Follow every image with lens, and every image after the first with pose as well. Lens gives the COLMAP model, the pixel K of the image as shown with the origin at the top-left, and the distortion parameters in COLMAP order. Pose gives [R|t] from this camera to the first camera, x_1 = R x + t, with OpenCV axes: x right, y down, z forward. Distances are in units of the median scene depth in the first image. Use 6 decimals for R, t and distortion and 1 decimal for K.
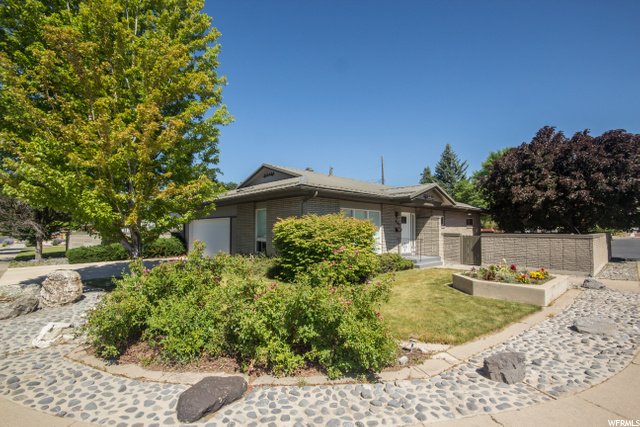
lens RADIAL K [[293.6, 0, 320.2], [0, 293.6, 237.1], [0, 0, 1]] dist [0.001884, 0.000454]
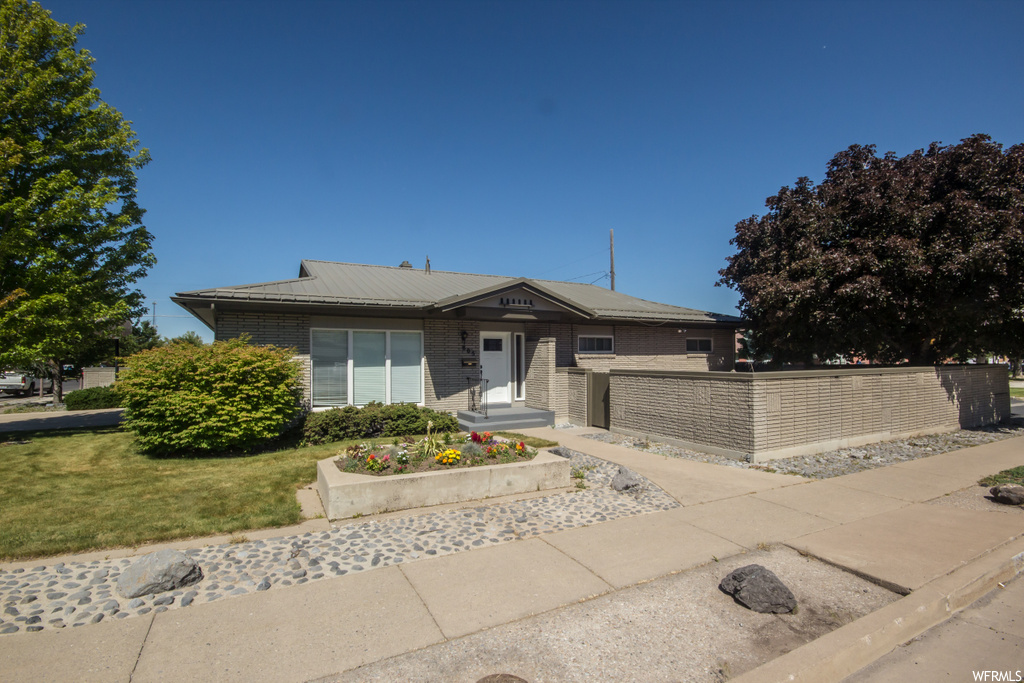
lens RADIAL K [[477.7, 0, 511.0], [0, 477.7, 355.8], [0, 0, 1]] dist [-0.000993, -0.000096]
pose [[0.964923, -0.008928, -0.262383, 0.551881], [0.000872, 0.999525, -0.030807, -0.008731], [0.262533, 0.029497, 0.964472, 0.115430]]
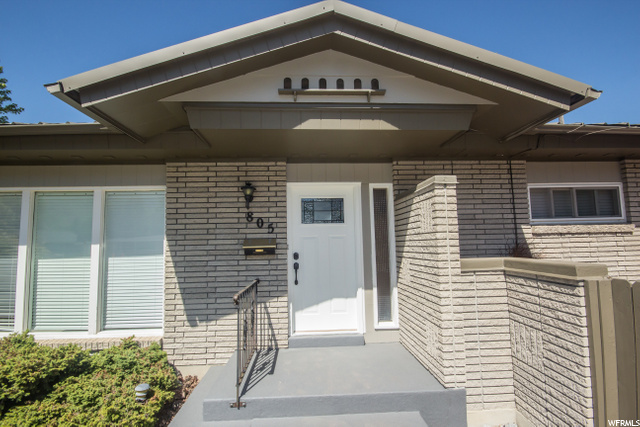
lens RADIAL K [[298.6, 0, 319.3], [0, 298.6, 222.4], [0, 0, 1]] dist [-0.000993, -0.000096]
pose [[0.756605, -0.068486, -0.650276, 0.458444], [0.004705, 0.995044, -0.099322, -0.019108], [0.653855, 0.072088, 0.753178, 0.773253]]
